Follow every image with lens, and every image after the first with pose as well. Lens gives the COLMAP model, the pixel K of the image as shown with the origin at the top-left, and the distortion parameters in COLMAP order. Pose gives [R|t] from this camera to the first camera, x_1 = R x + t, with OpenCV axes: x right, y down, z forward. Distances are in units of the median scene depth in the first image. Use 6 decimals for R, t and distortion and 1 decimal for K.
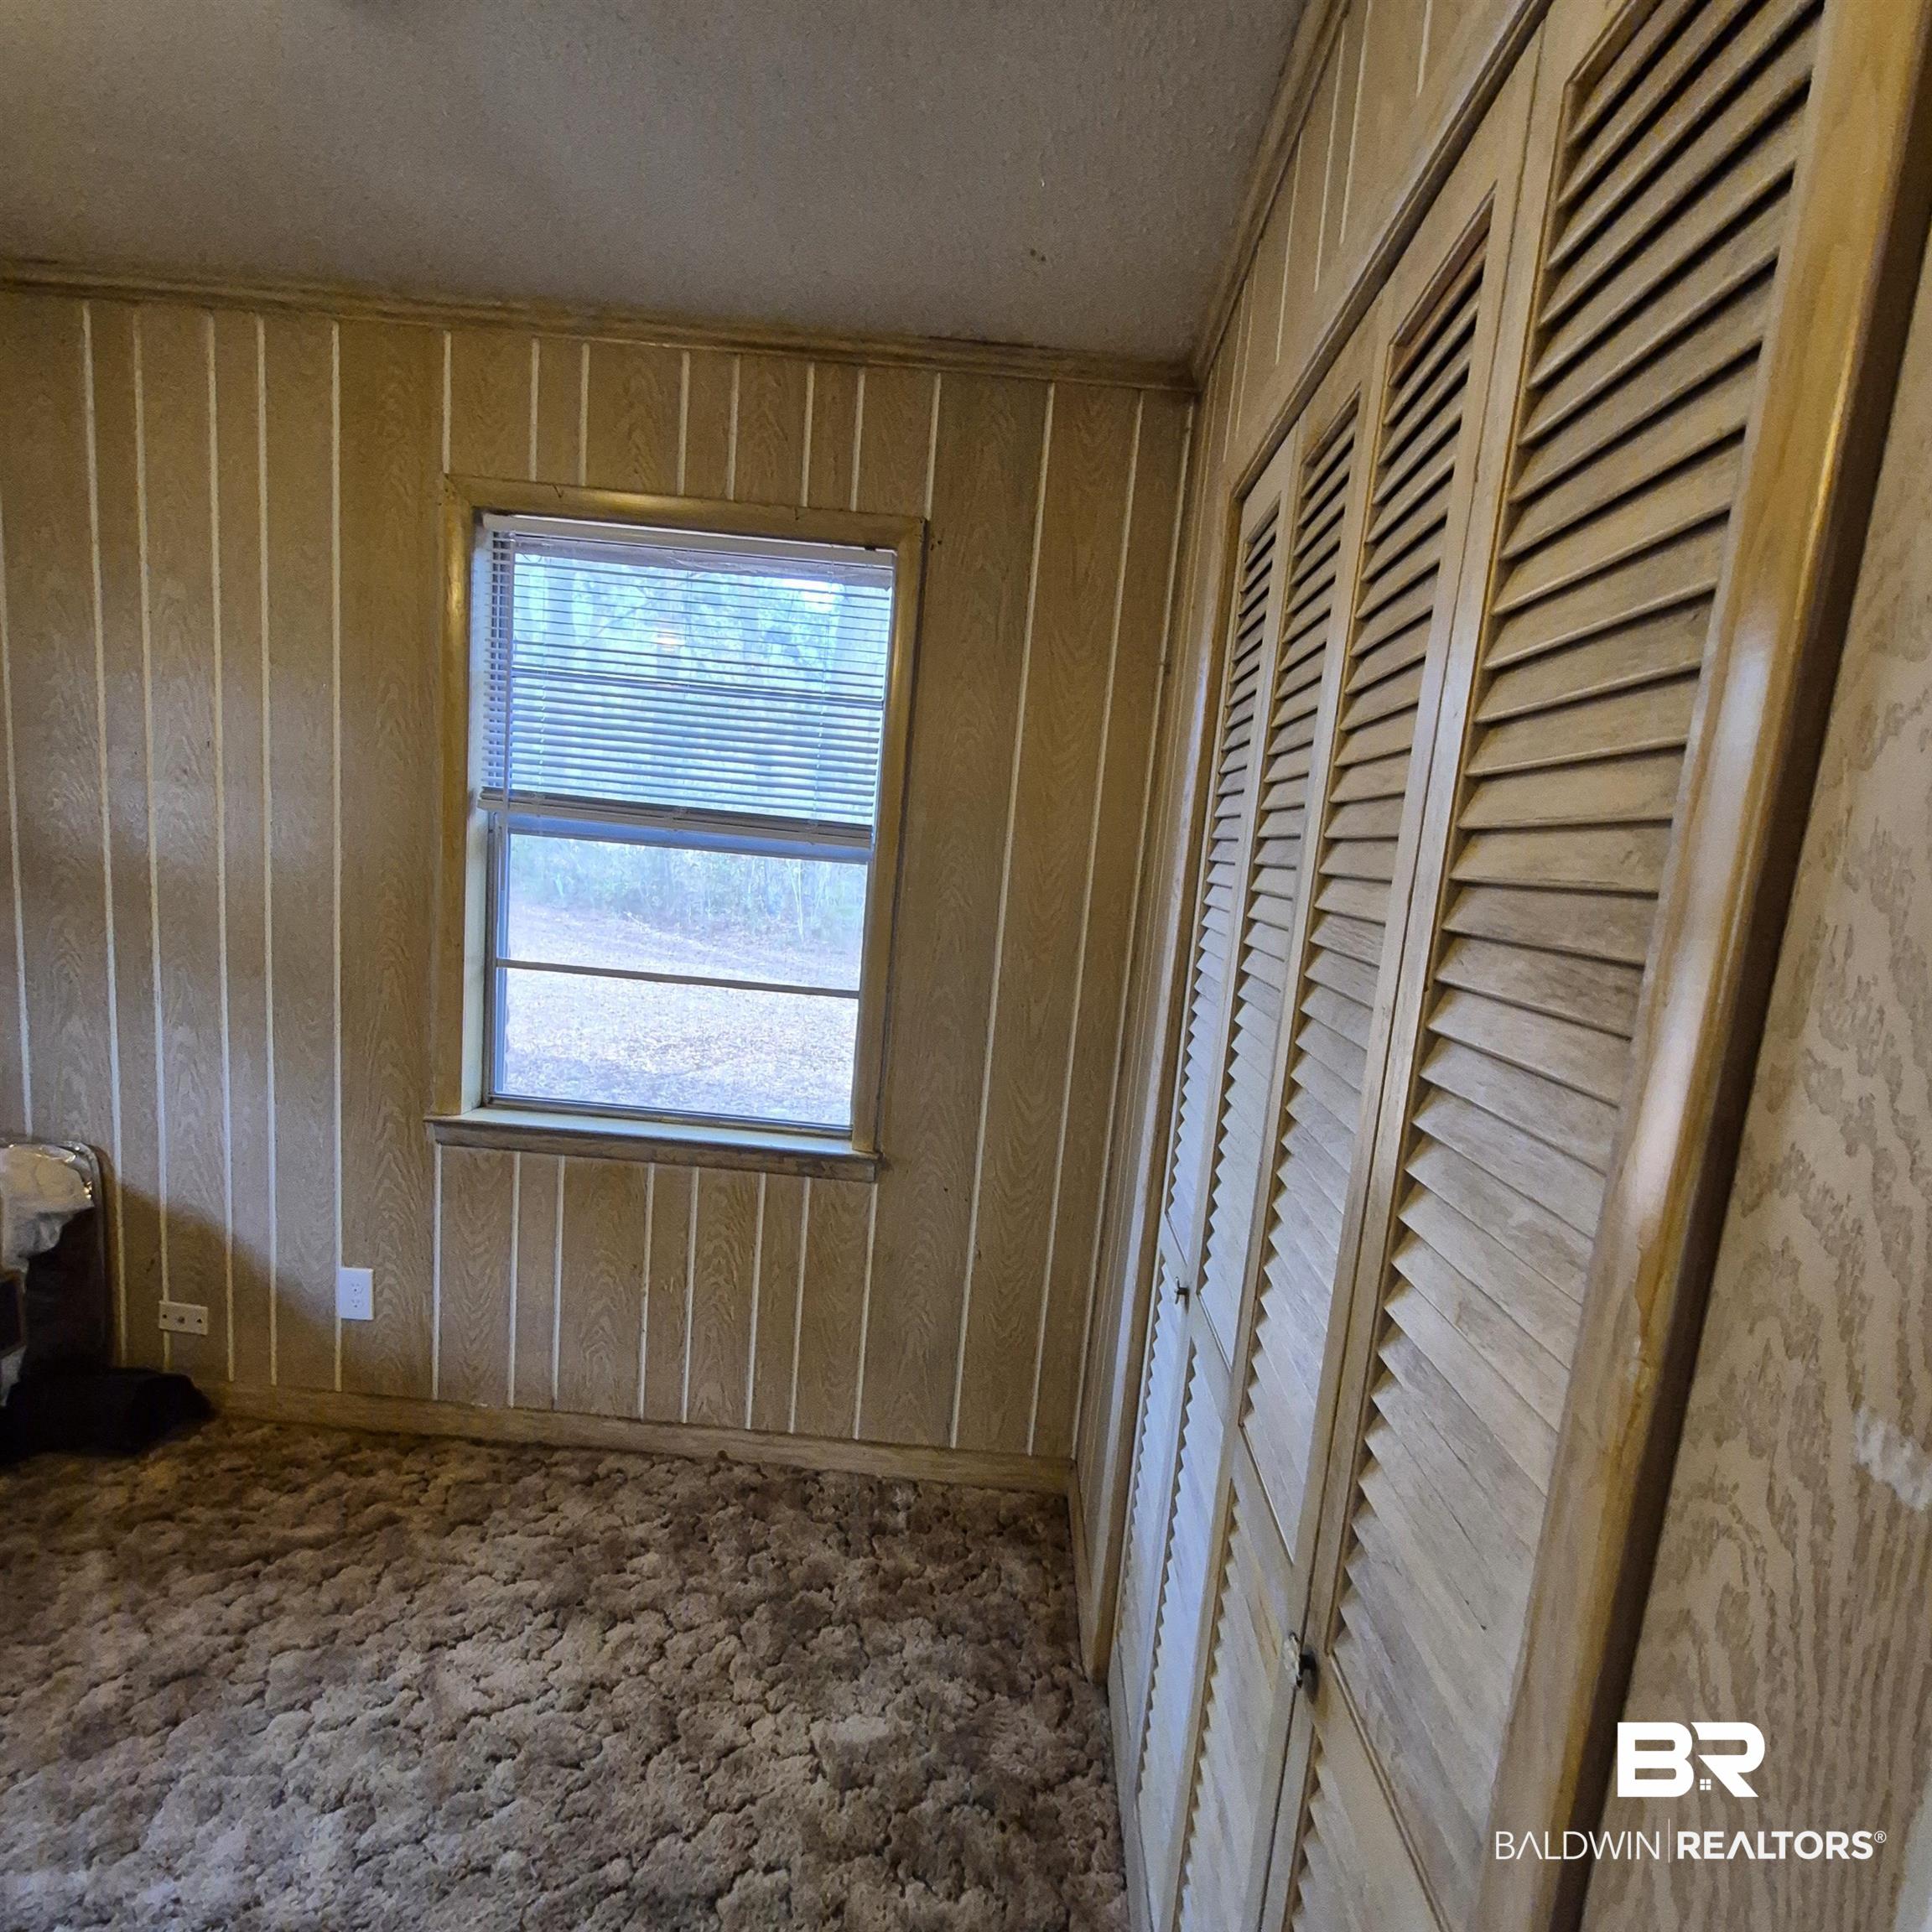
lens RADIAL K [[1032.5, 0, 967.4], [0, 1032.5, 987.3], [0, 0, 1]] dist [0.012463, -0.013911]
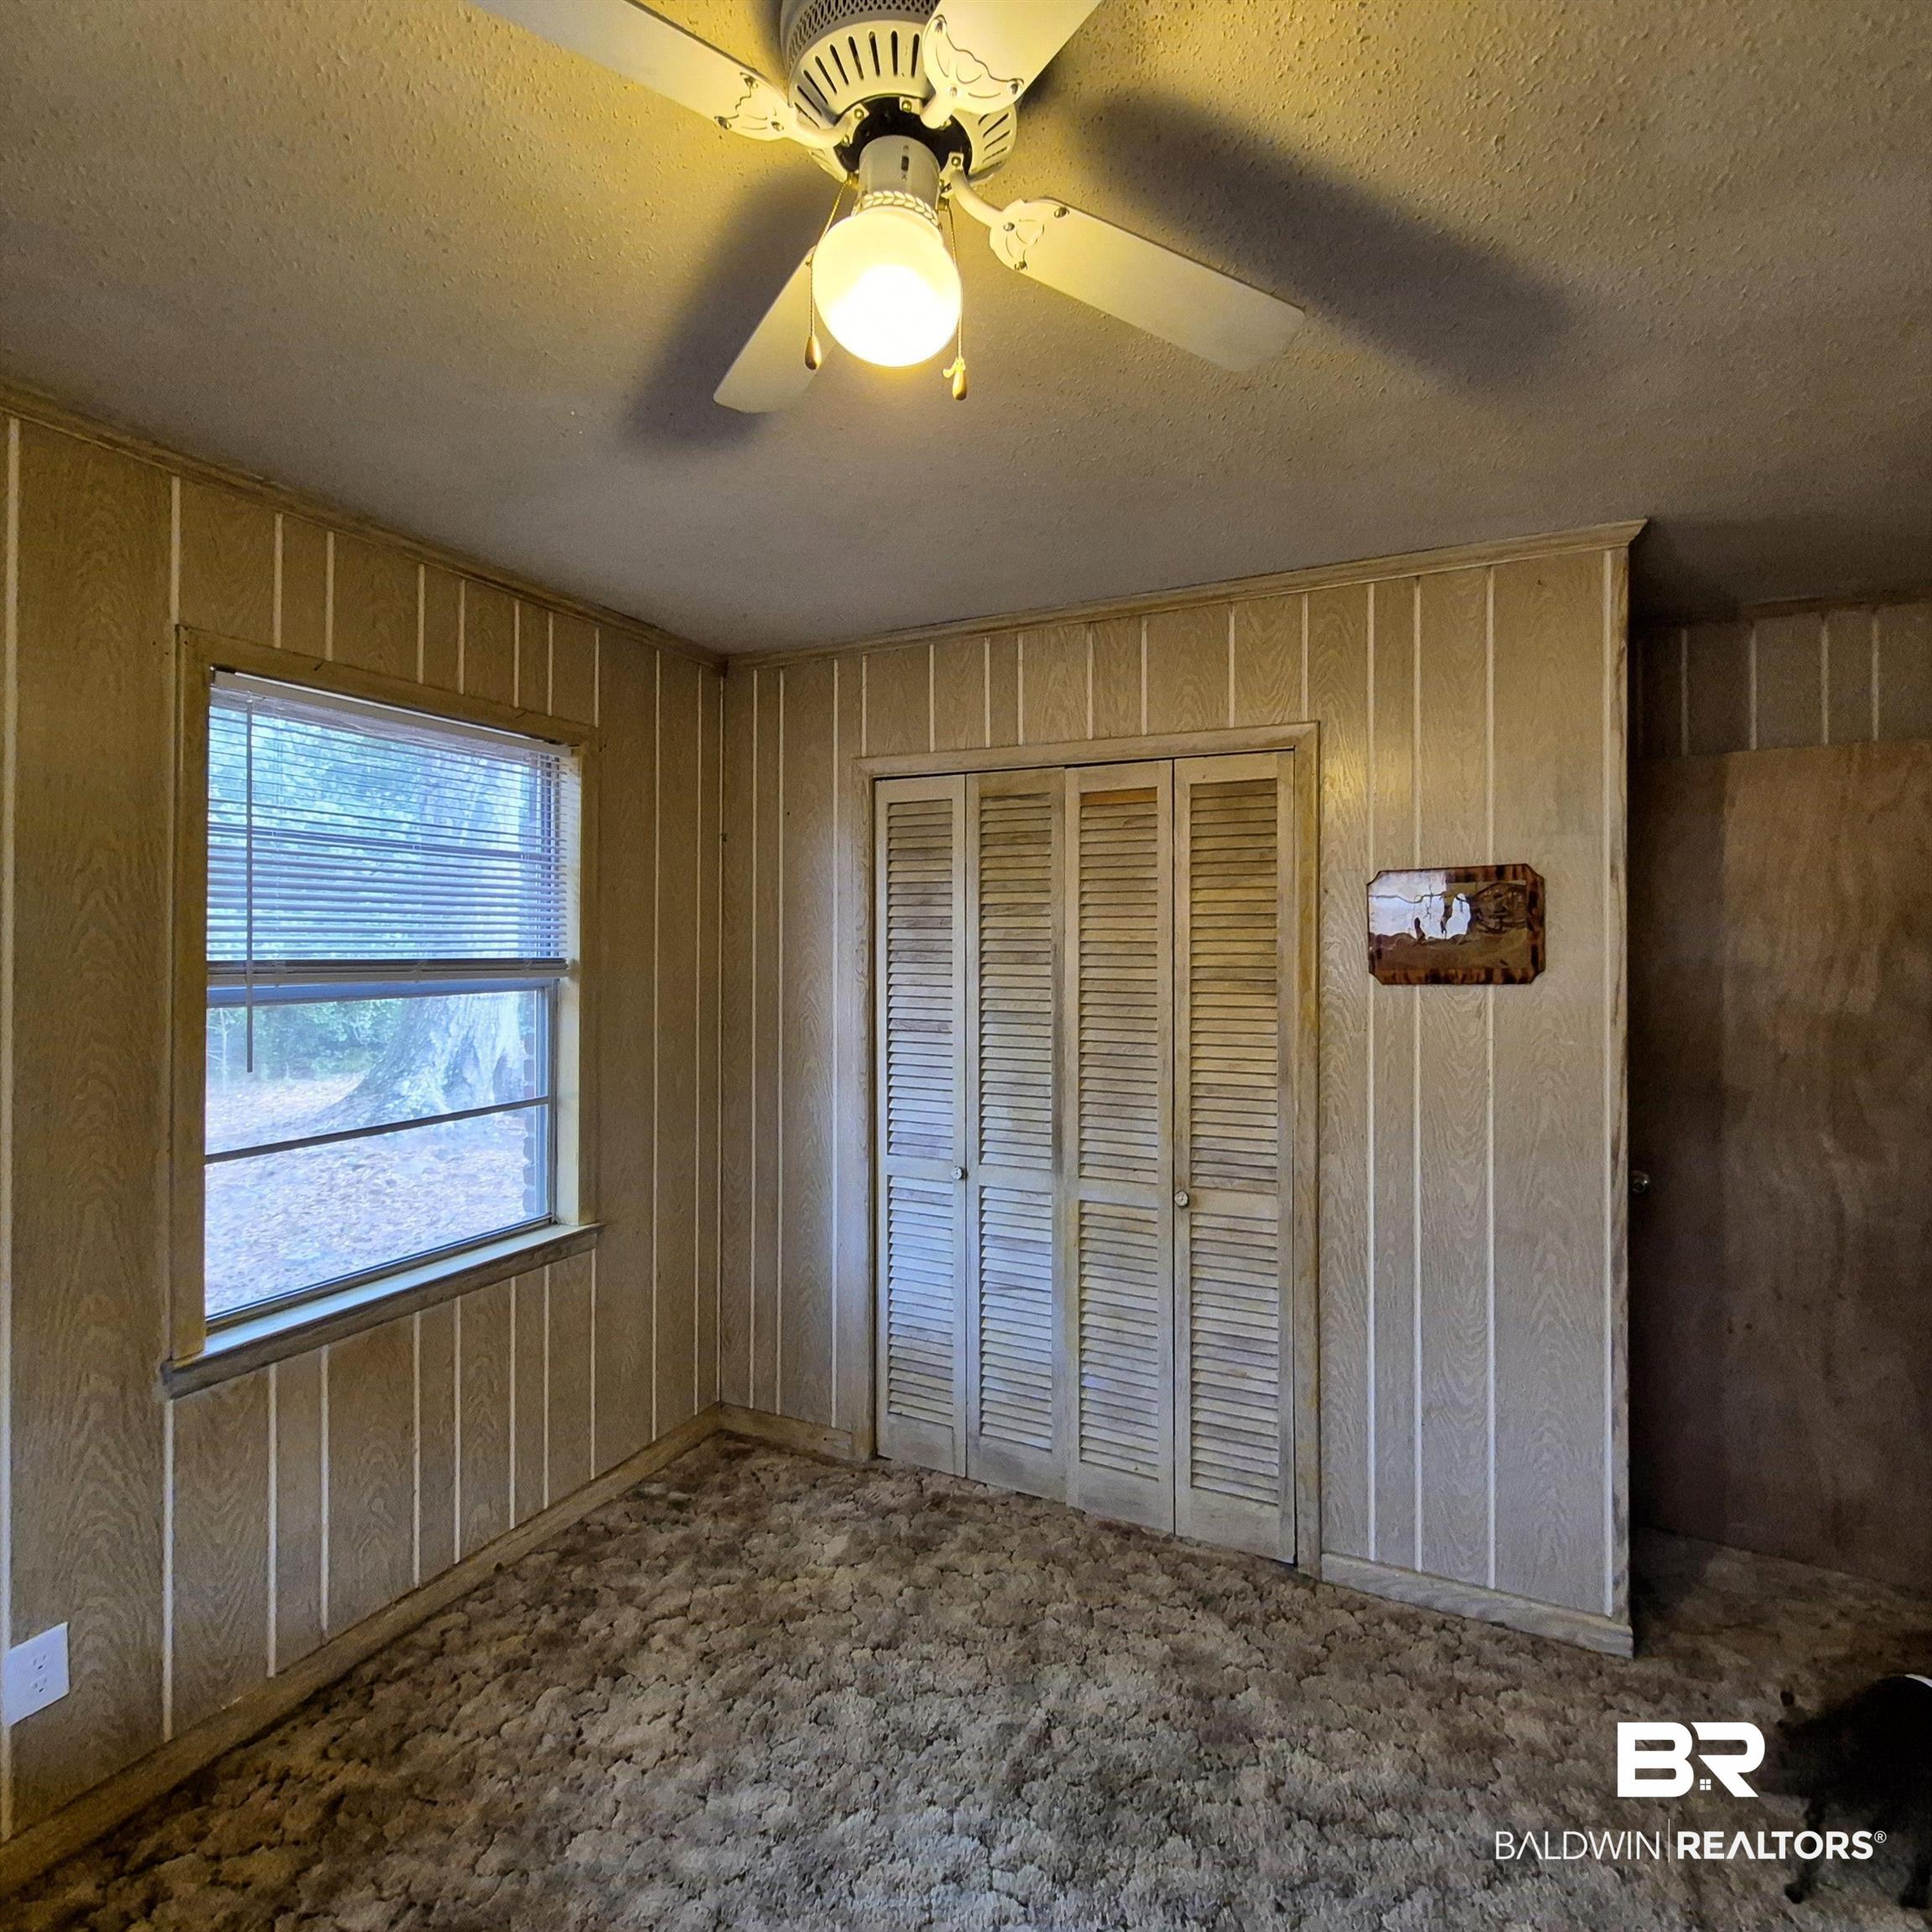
lens RADIAL K [[1014.1, 0, 1005.3], [0, 1014.1, 937.6], [0, 0, 1]] dist [0.017232, -0.016160]
pose [[0.392516, -0.086897, 0.915631, -0.982058], [0.176177, 0.984196, 0.017880, -0.107426], [-0.902714, 0.154295, 0.401622, 0.031860]]
